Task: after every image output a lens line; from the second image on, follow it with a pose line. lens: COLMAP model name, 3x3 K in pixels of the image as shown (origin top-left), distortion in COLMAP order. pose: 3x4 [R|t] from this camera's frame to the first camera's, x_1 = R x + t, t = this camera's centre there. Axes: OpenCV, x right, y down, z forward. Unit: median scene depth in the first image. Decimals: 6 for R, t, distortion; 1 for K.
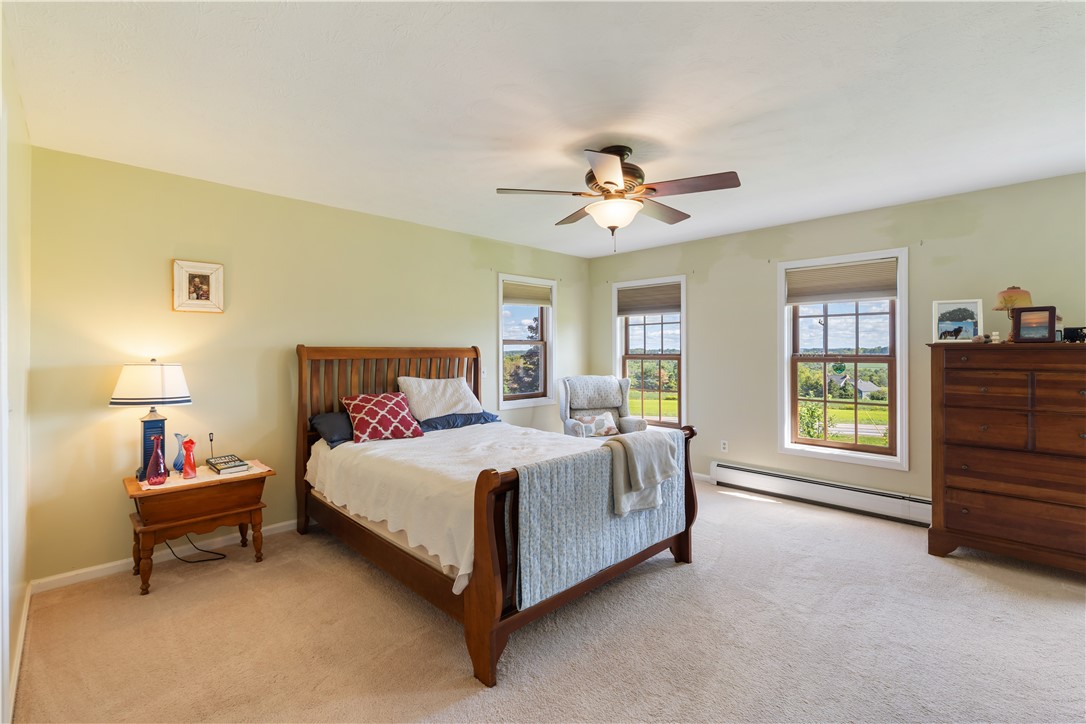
lens RADIAL K [[483.6, 0, 538.2], [0, 483.6, 354.9], [0, 0, 1]] dist [-0.005553, 0.000197]
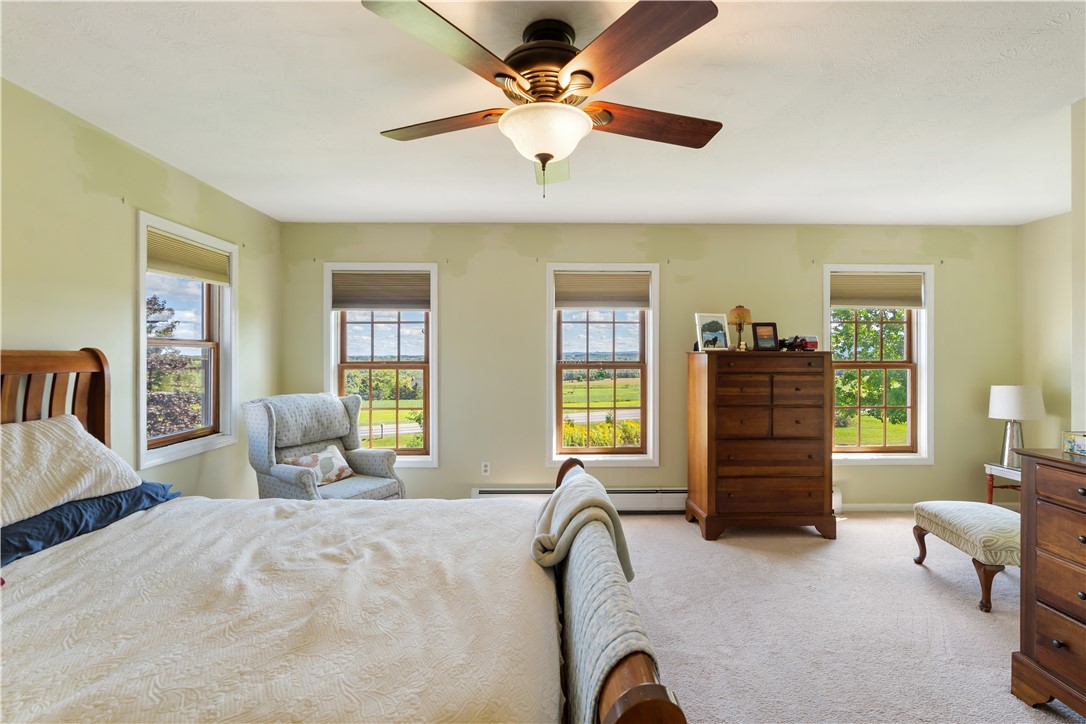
lens RADIAL K [[483.6, 0, 548.4], [0, 483.6, 358.7], [0, 0, 1]] dist [-0.005553, 0.000197]
pose [[0.686161, -0.001884, 0.727447, -0.190491], [0.006338, 0.999974, -0.003388, -0.003193], [-0.727422, 0.006936, 0.686155, 0.381053]]
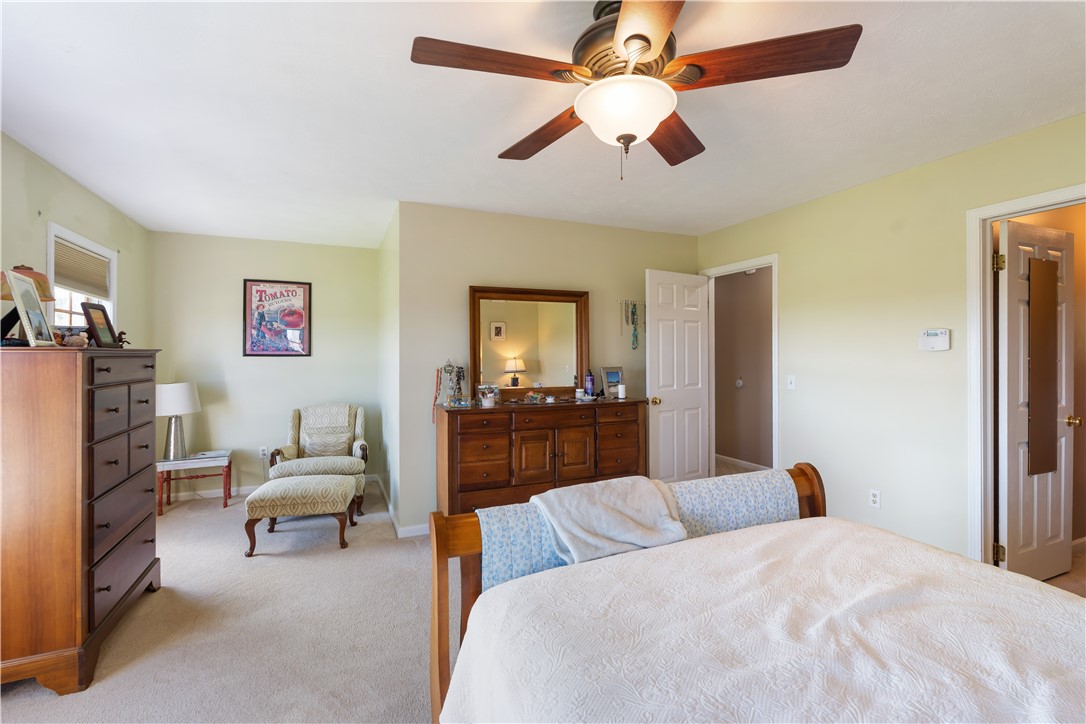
lens RADIAL K [[483.6, 0, 549.6], [0, 483.6, 351.6], [0, 0, 1]] dist [-0.005553, 0.000197]
pose [[-0.936208, 0.009335, 0.351322, 0.028678], [0.011879, 0.999917, 0.005086, -0.010046], [-0.351245, 0.008934, -0.936241, 1.041260]]
